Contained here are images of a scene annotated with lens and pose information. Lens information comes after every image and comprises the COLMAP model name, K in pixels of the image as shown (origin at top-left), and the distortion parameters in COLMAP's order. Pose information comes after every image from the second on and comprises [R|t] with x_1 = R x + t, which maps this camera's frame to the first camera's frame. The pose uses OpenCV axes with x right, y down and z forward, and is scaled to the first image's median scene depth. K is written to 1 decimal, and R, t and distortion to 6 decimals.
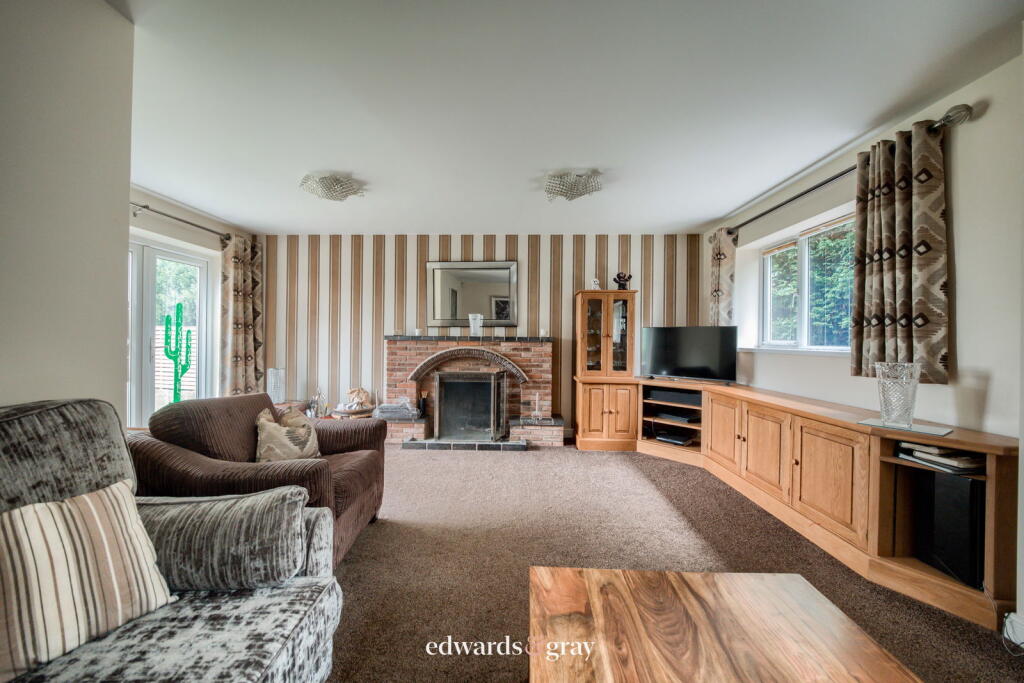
lens RADIAL K [[352.1, 0, 512.0], [0, 352.1, 341.5], [0, 0, 1]] dist [-0.007103, -0.000043]
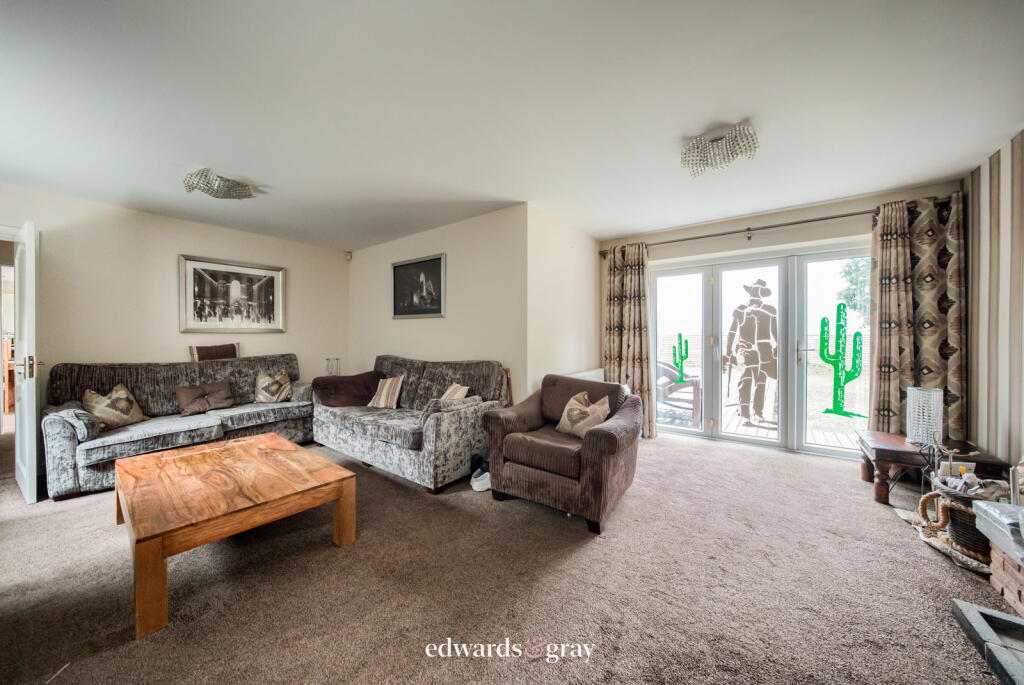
lens RADIAL K [[368.9, 0, 512.0], [0, 368.9, 342.5], [0, 0, 1]] dist [-0.001544, -0.000092]
pose [[-0.595752, -0.000615, -0.803168, 0.294865], [-0.011355, 0.999906, 0.007657, -0.003770], [0.803088, 0.013682, -0.595703, 0.761532]]
